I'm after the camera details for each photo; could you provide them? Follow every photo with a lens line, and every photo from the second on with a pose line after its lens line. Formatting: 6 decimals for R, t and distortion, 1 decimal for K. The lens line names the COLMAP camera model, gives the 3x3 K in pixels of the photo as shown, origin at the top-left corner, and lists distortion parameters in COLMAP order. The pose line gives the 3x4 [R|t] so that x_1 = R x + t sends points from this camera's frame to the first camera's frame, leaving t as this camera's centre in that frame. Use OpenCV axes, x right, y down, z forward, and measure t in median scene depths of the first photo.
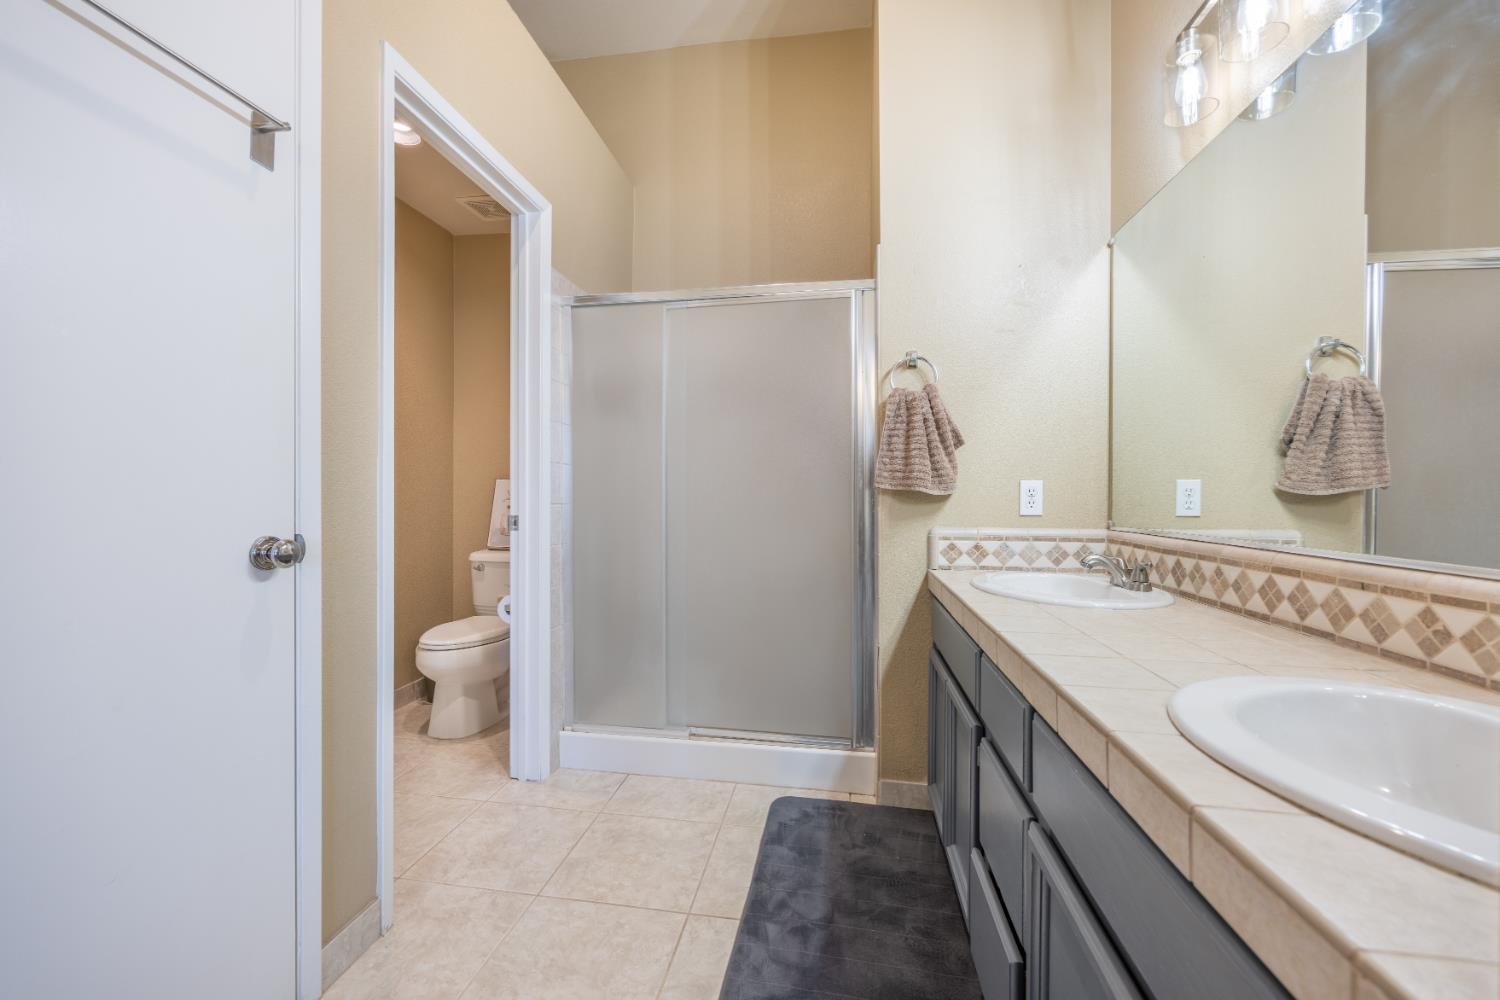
lens RADIAL K [[596.1, 0, 746.6], [0, 596.1, 497.4], [0, 0, 1]] dist [-0.001858, -0.000161]
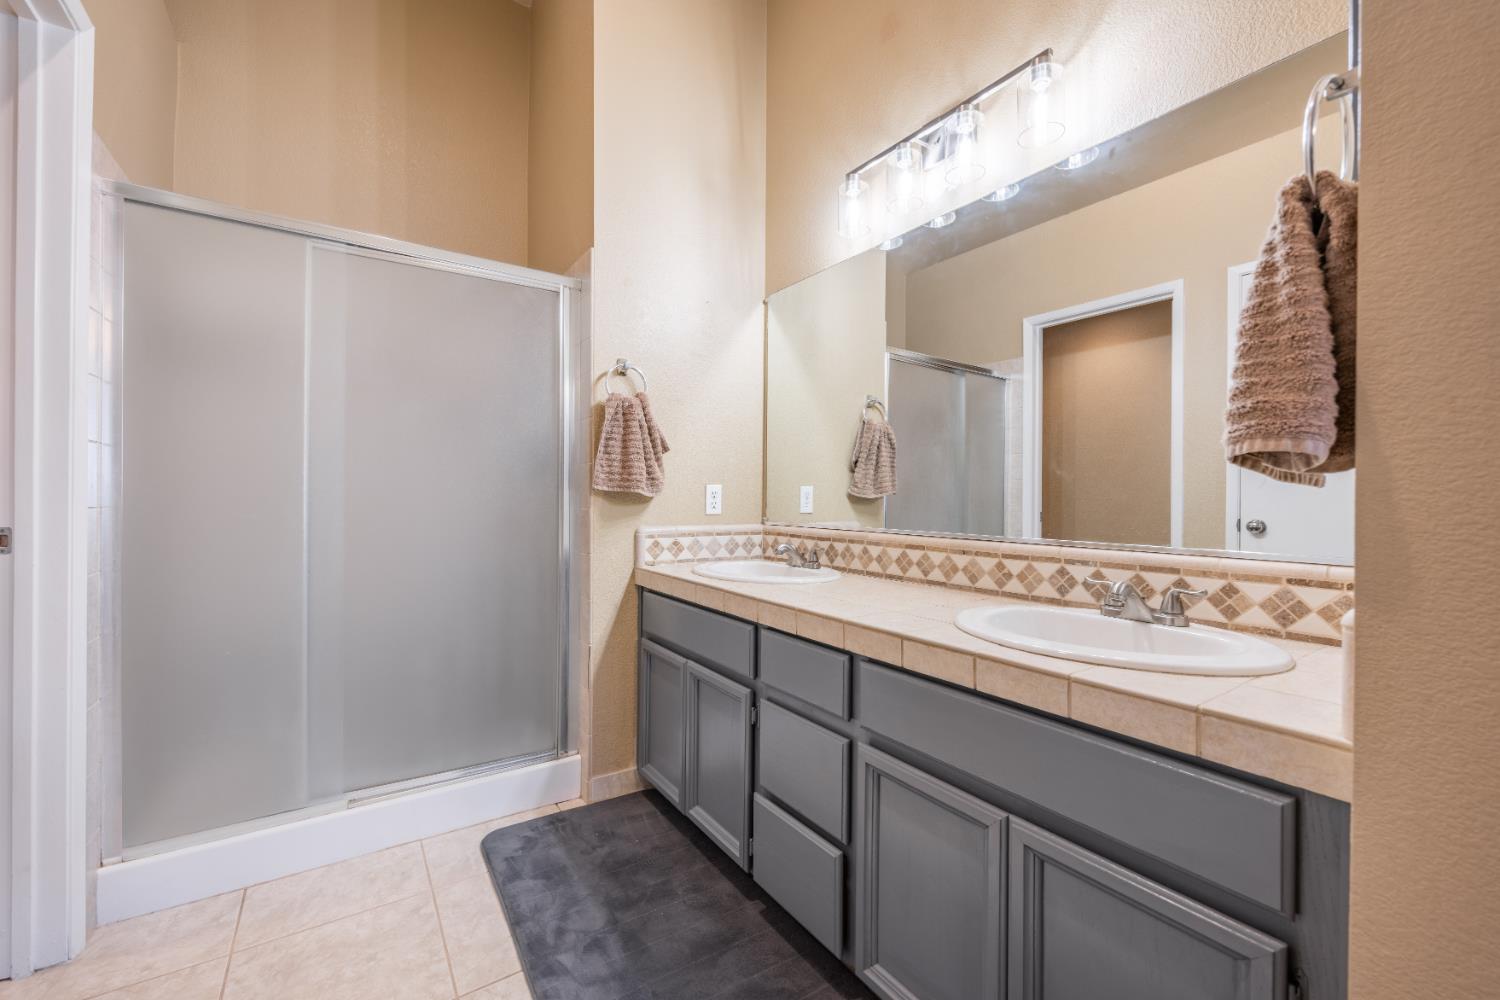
lens RADIAL K [[596.1, 0, 746.6], [0, 596.1, 497.4], [0, 0, 1]] dist [-0.001858, -0.000161]
pose [[0.726746, 0.004571, 0.686891, -0.299220], [-0.004615, 0.999988, -0.001772, -0.001415], [-0.686891, -0.001882, 0.726758, 0.093024]]
